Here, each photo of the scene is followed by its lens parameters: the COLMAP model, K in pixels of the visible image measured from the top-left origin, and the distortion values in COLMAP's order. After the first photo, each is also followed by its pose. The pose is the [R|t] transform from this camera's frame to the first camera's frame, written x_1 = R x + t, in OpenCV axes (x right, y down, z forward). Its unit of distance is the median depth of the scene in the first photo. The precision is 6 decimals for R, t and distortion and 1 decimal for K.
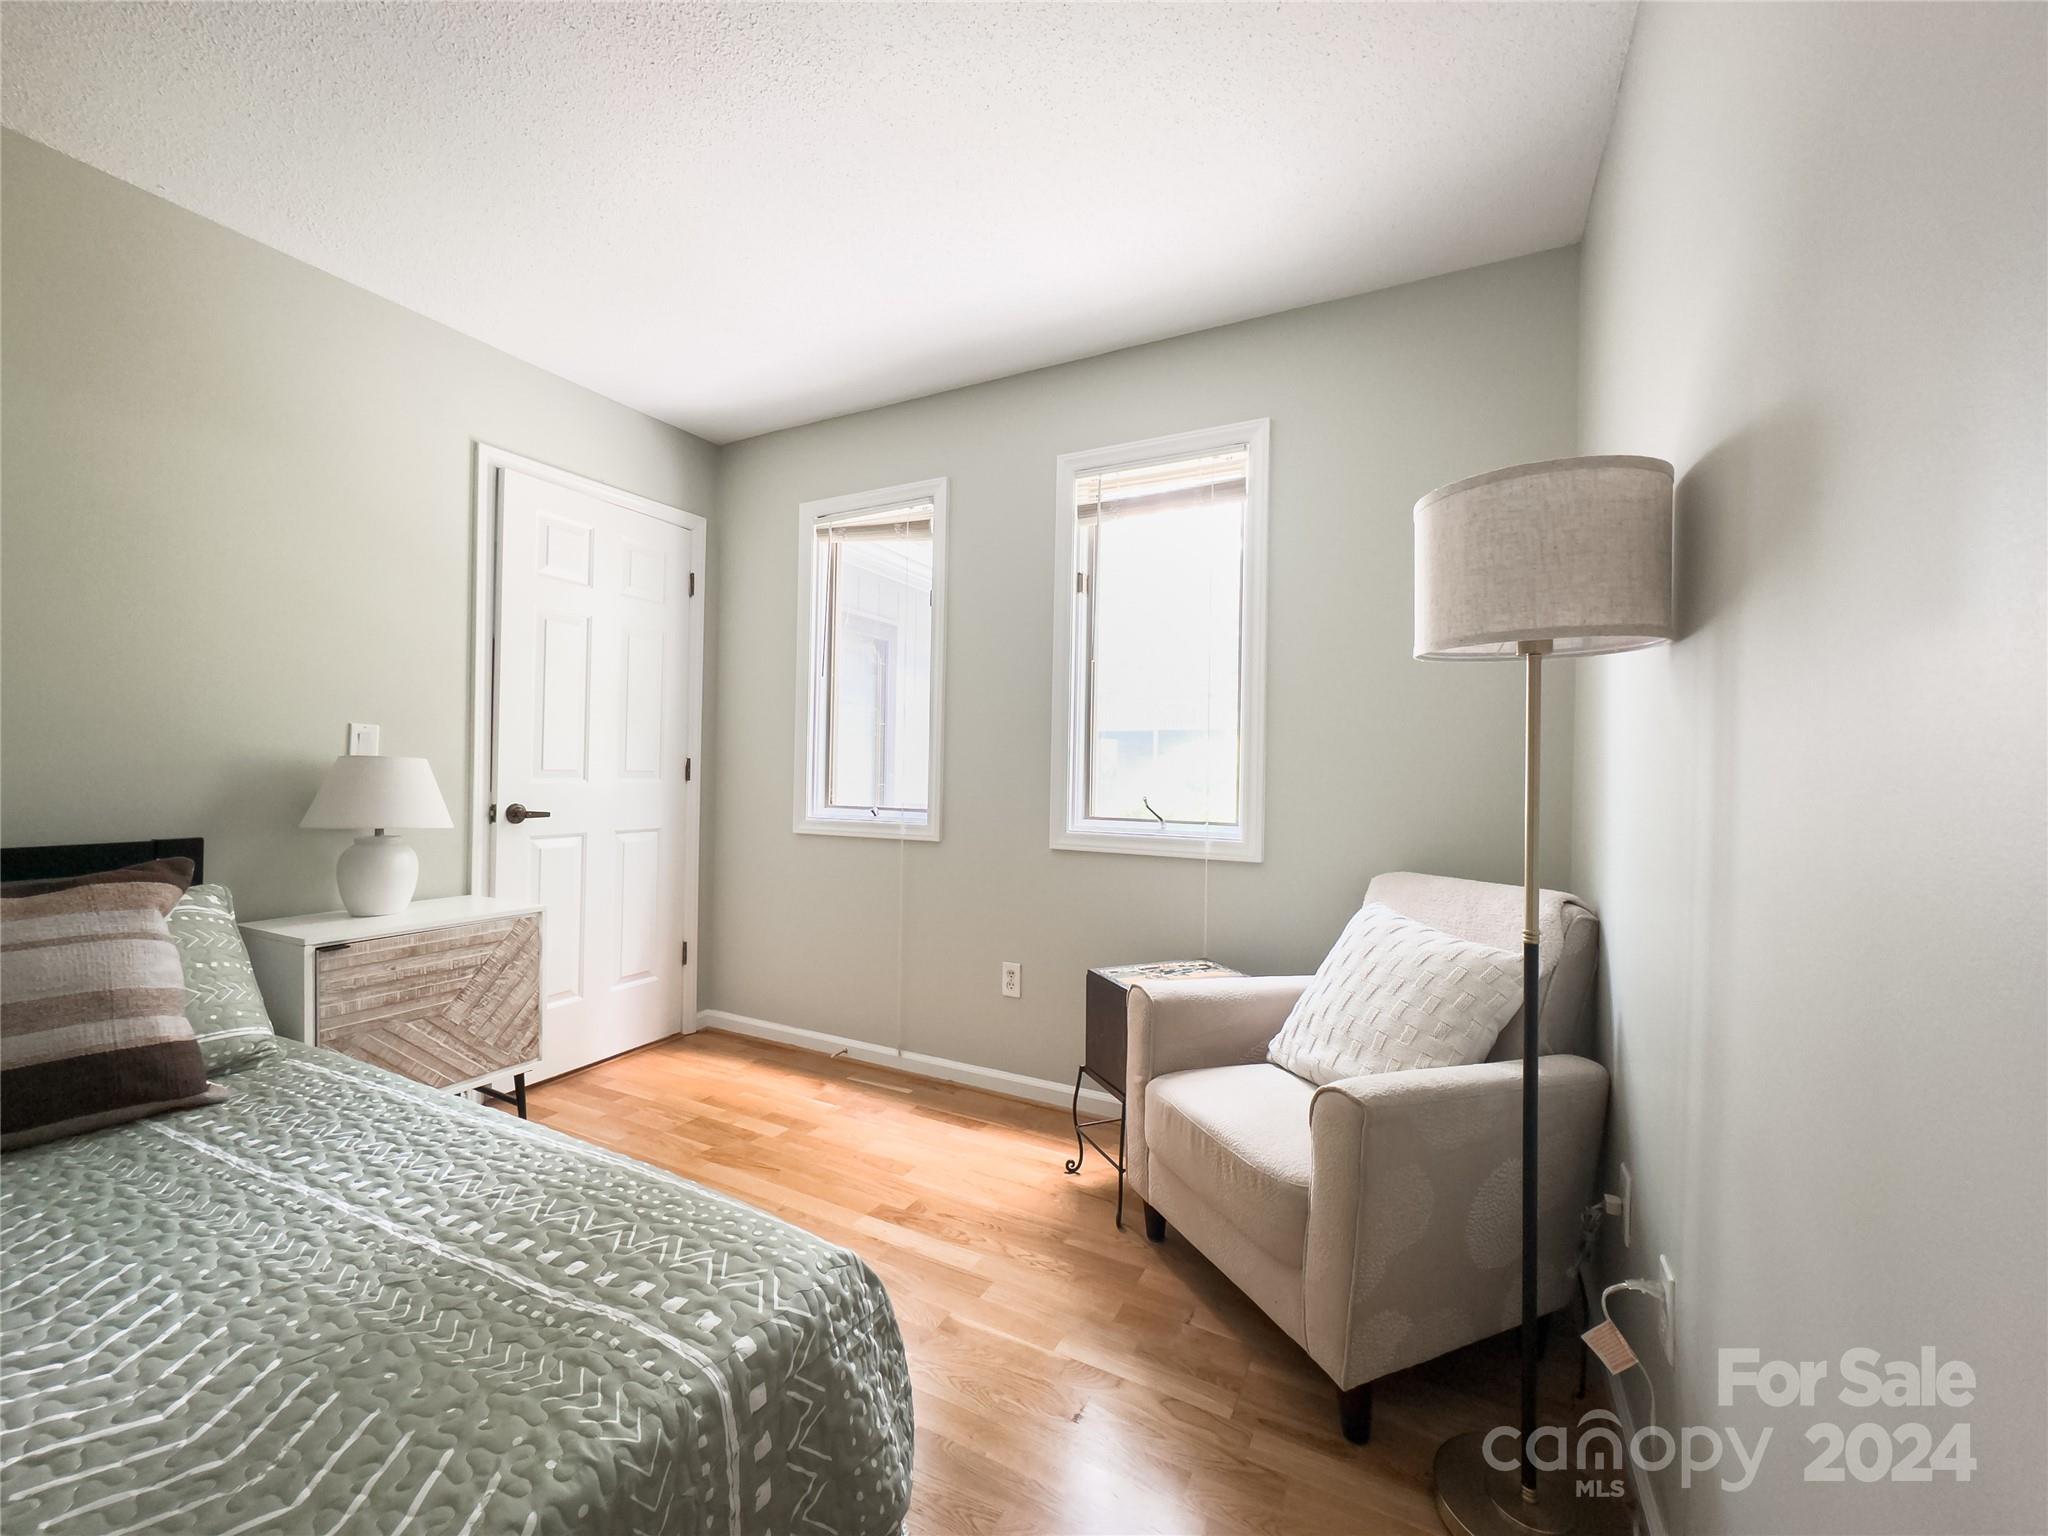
lens RADIAL K [[828.2, 0, 1022.3], [0, 828.2, 770.2], [0, 0, 1]] dist [0.001508, 0.000713]
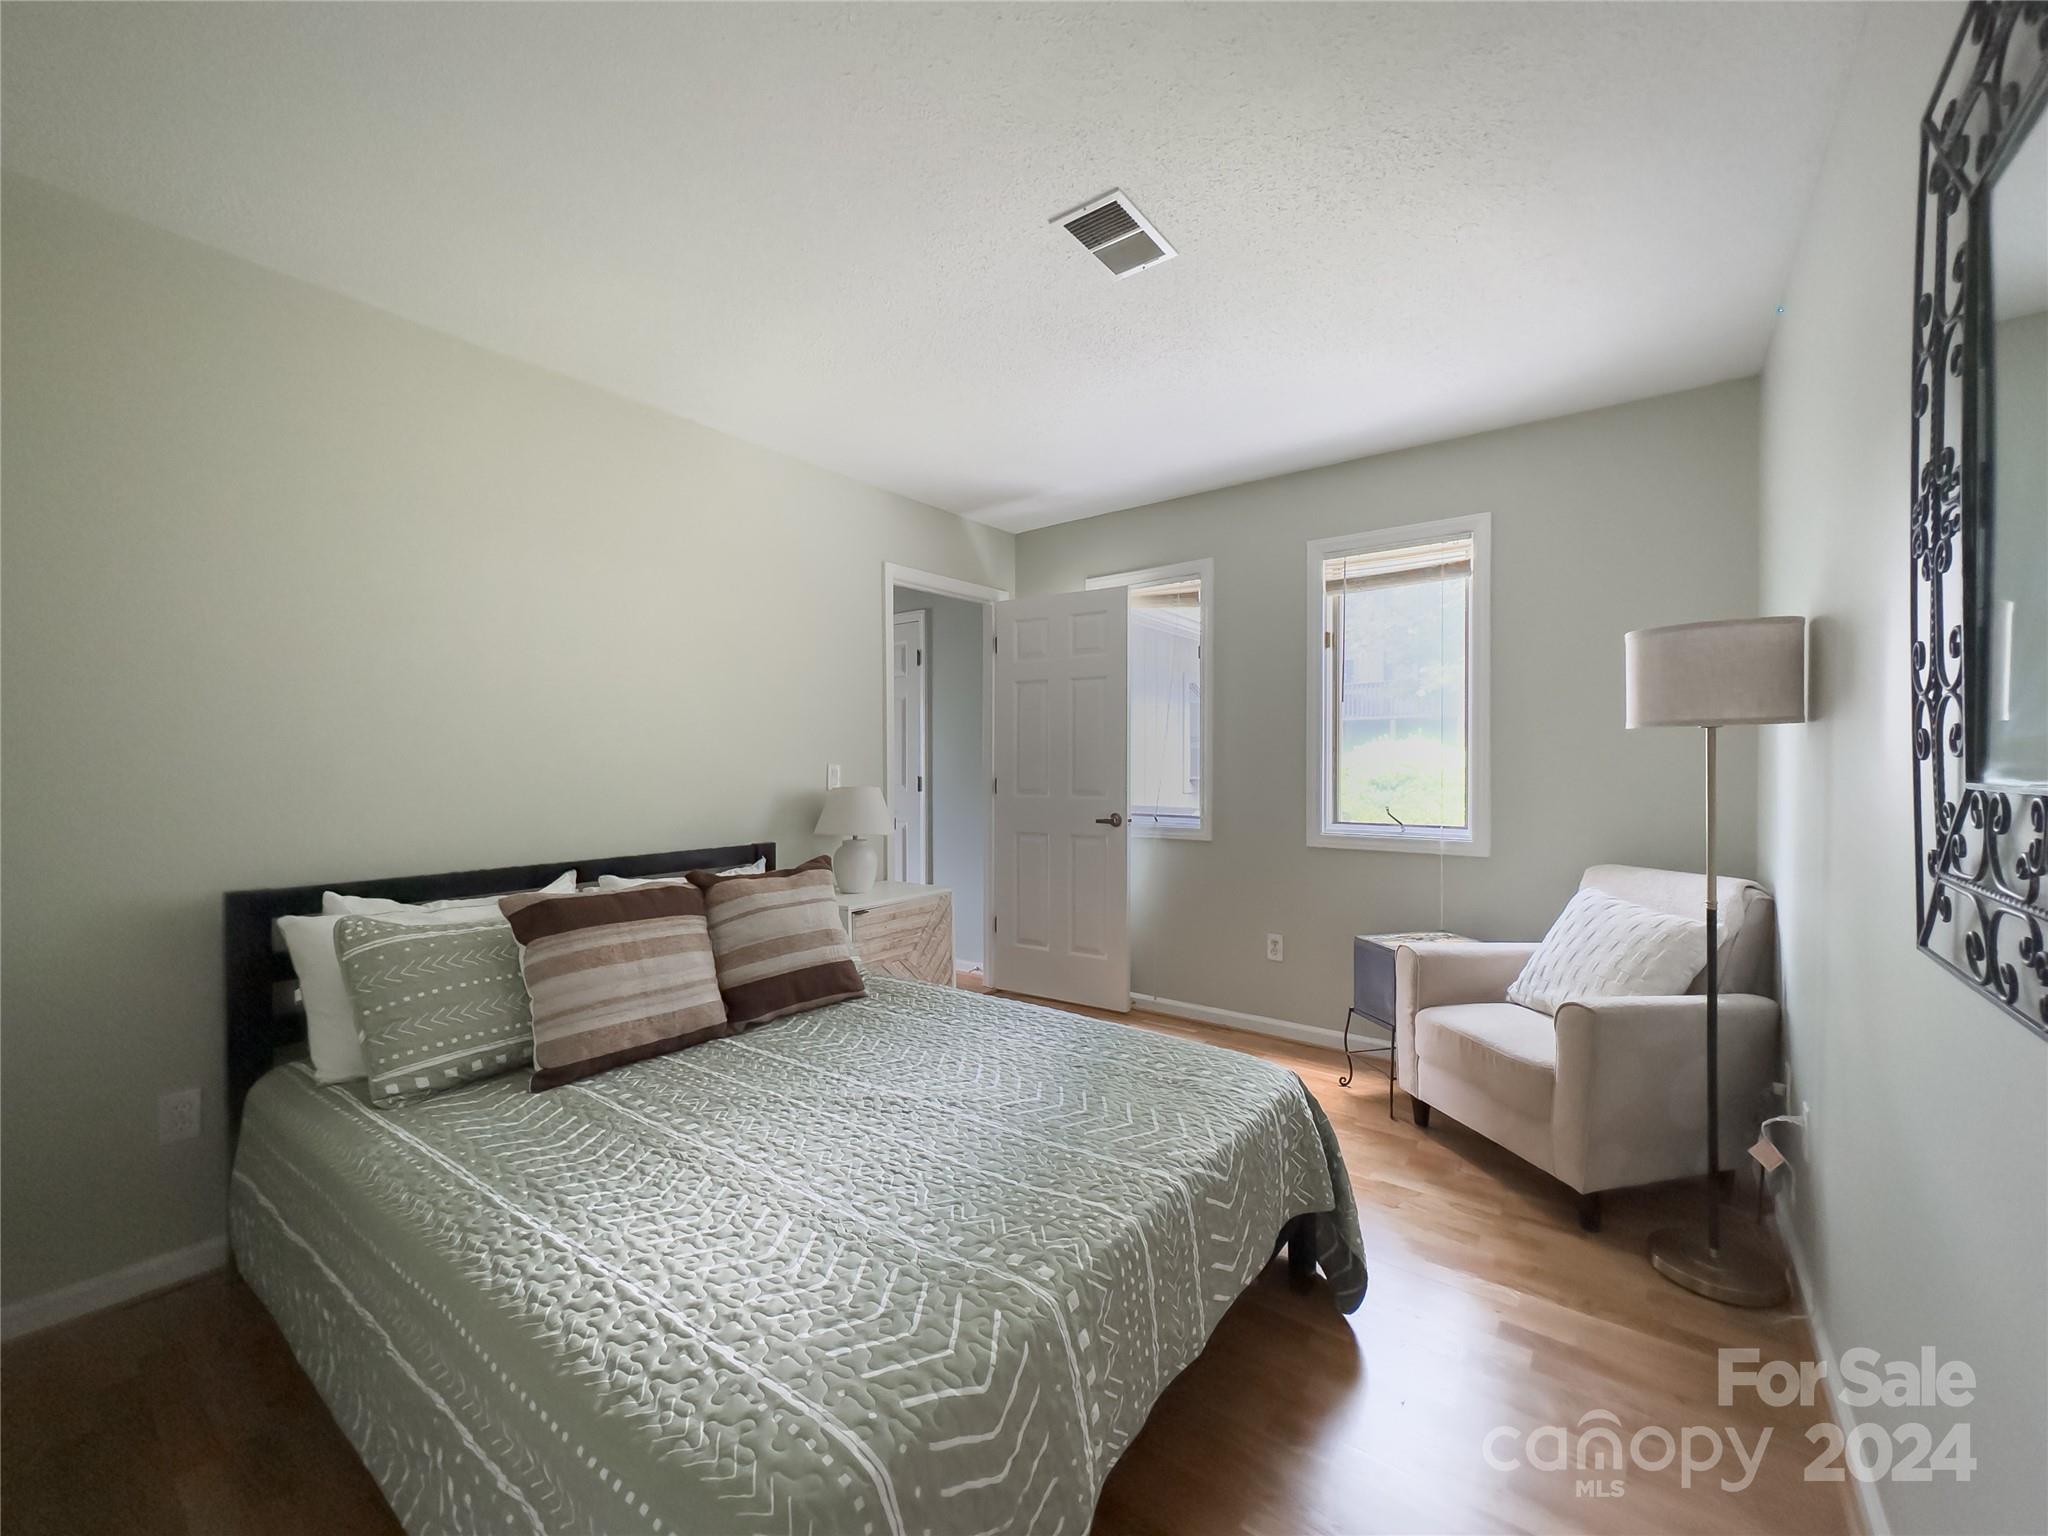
lens RADIAL K [[828.2, 0, 1023.0], [0, 828.2, 771.0], [0, 0, 1]] dist [0.001508, 0.000713]
pose [[0.985666, -0.017843, -0.167760, -0.284689], [0.019449, 0.999779, 0.007936, -0.065184], [0.167581, -0.011085, 0.985796, -0.538275]]
